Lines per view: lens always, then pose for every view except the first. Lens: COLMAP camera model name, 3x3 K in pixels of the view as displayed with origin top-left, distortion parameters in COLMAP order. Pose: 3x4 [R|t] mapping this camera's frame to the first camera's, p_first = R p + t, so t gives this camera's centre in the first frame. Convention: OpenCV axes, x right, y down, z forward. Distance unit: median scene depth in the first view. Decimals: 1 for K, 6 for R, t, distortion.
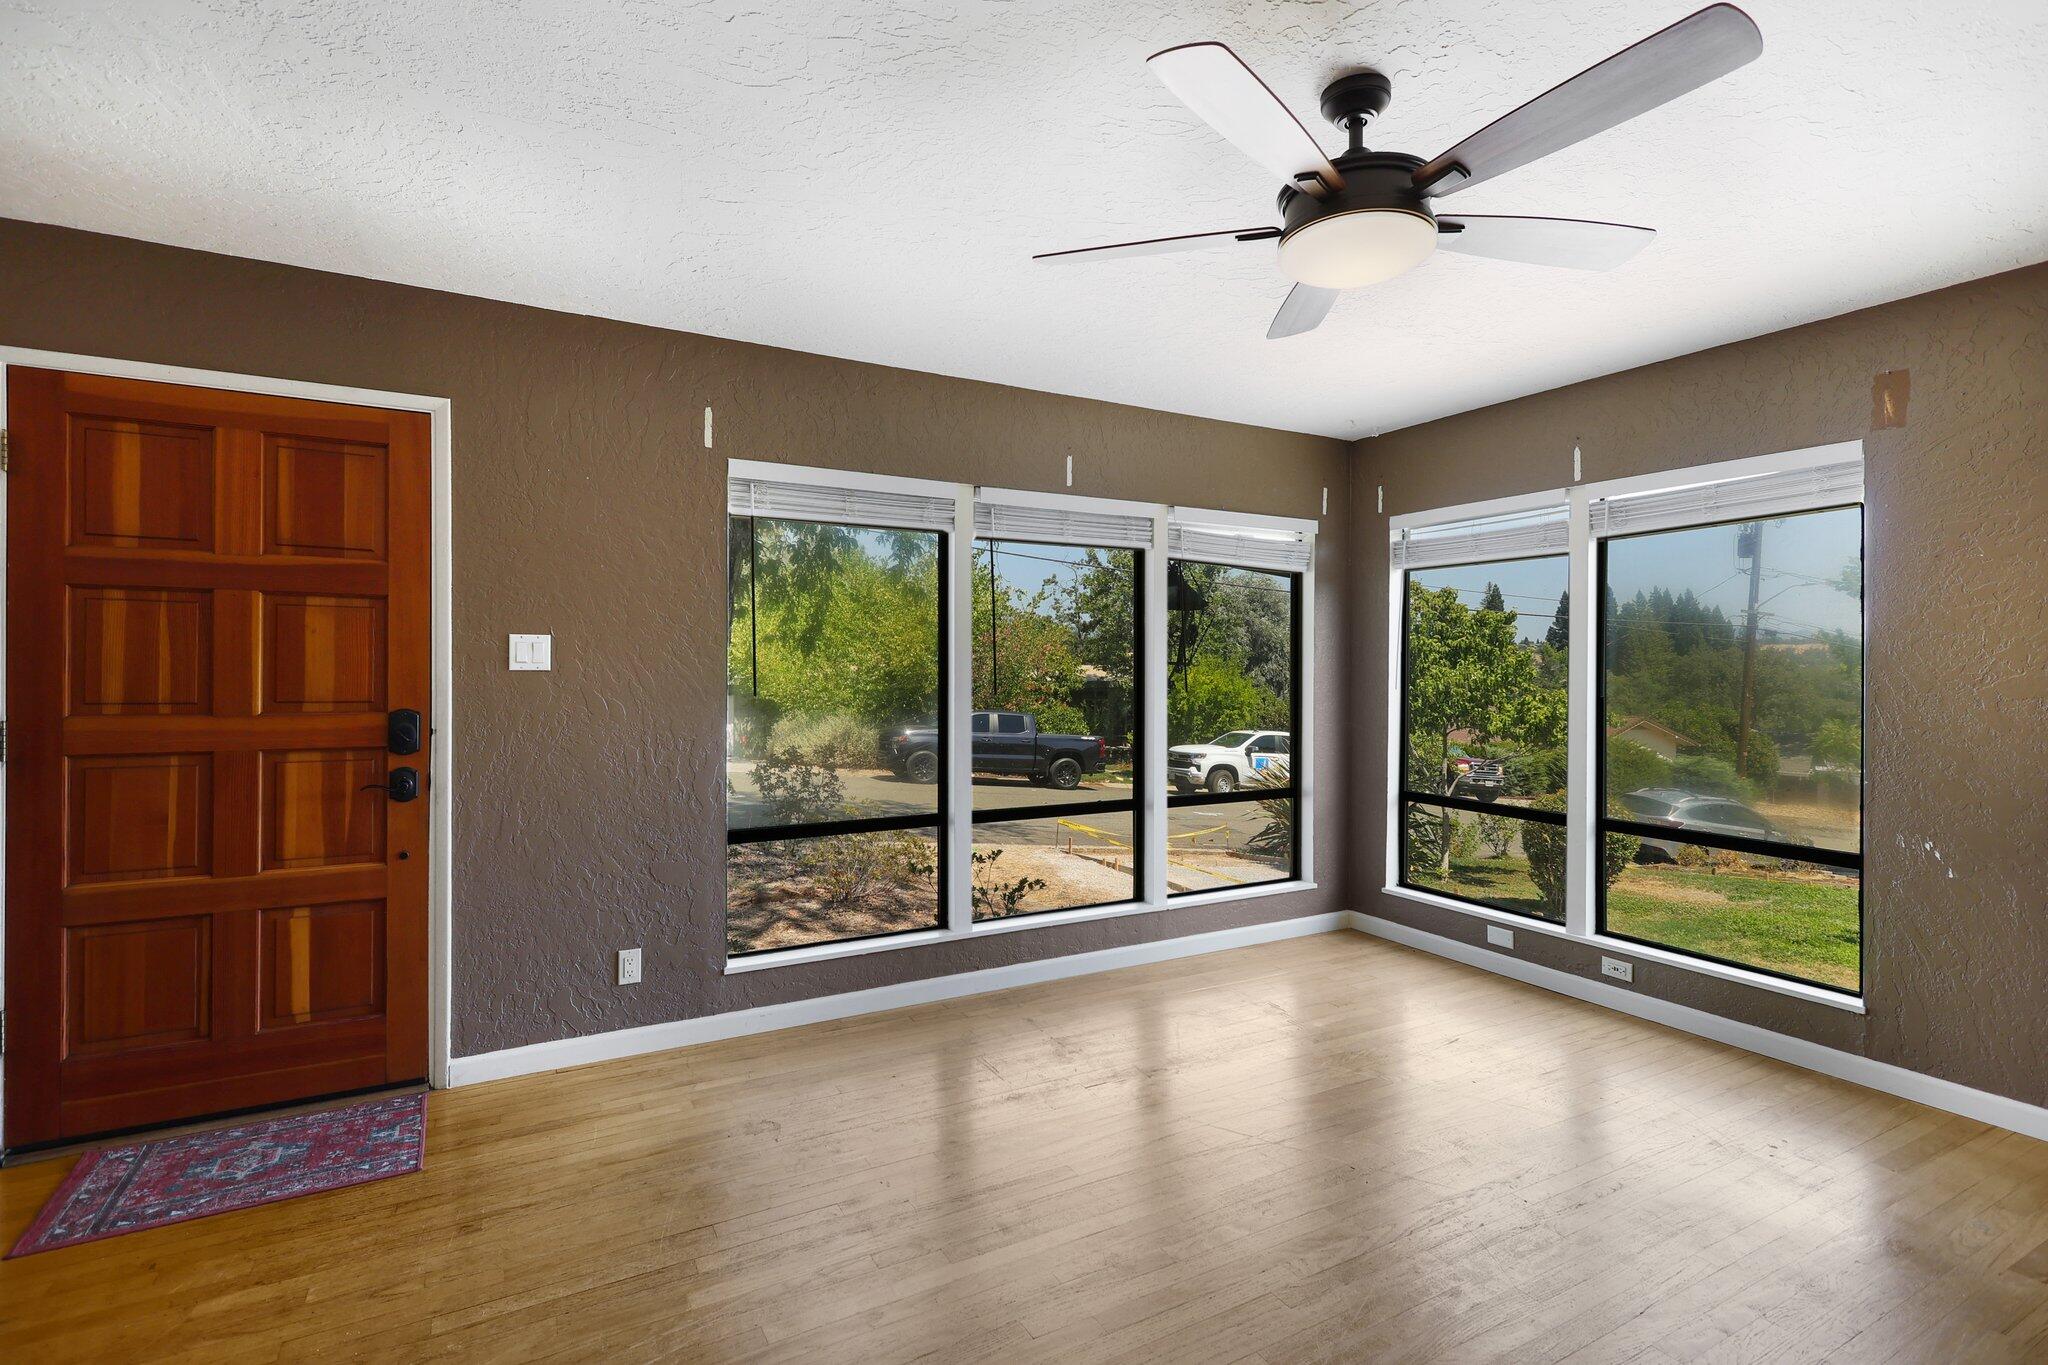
lens RADIAL K [[949.4, 0, 1018.4], [0, 949.4, 672.9], [0, 0, 1]] dist [-0.000238, 0.000087]
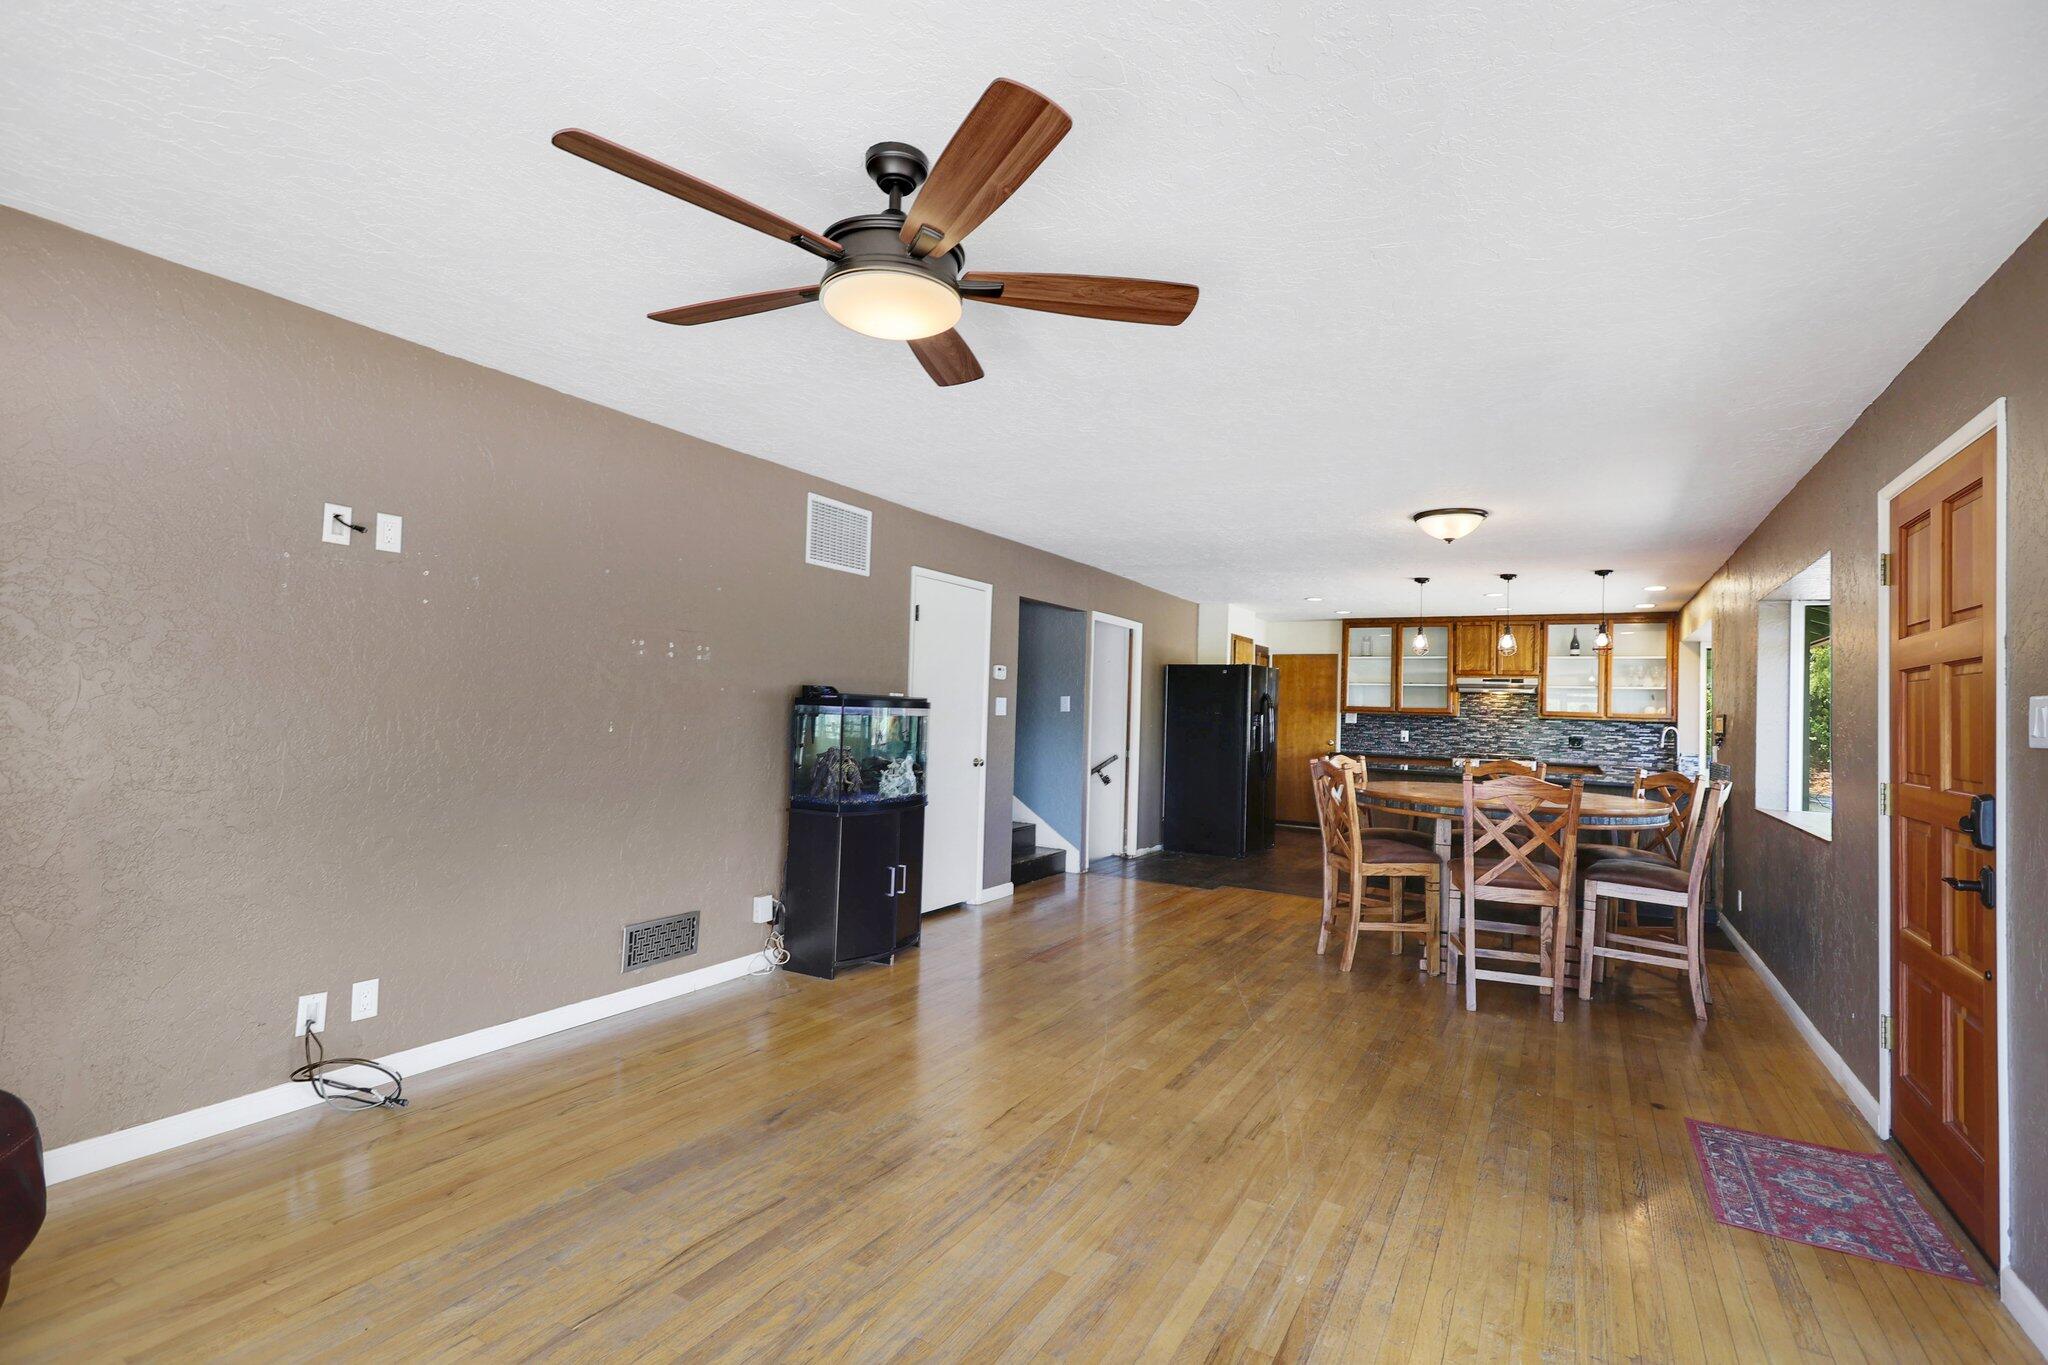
lens RADIAL K [[949.4, 0, 1025.6], [0, 949.4, 679.6], [0, 0, 1]] dist [-0.000238, 0.000087]
pose [[-0.854440, -0.049175, -0.517217, 0.581607], [-0.037182, 0.998746, -0.033533, -0.005980], [0.518217, -0.009420, -0.855197, 1.493679]]
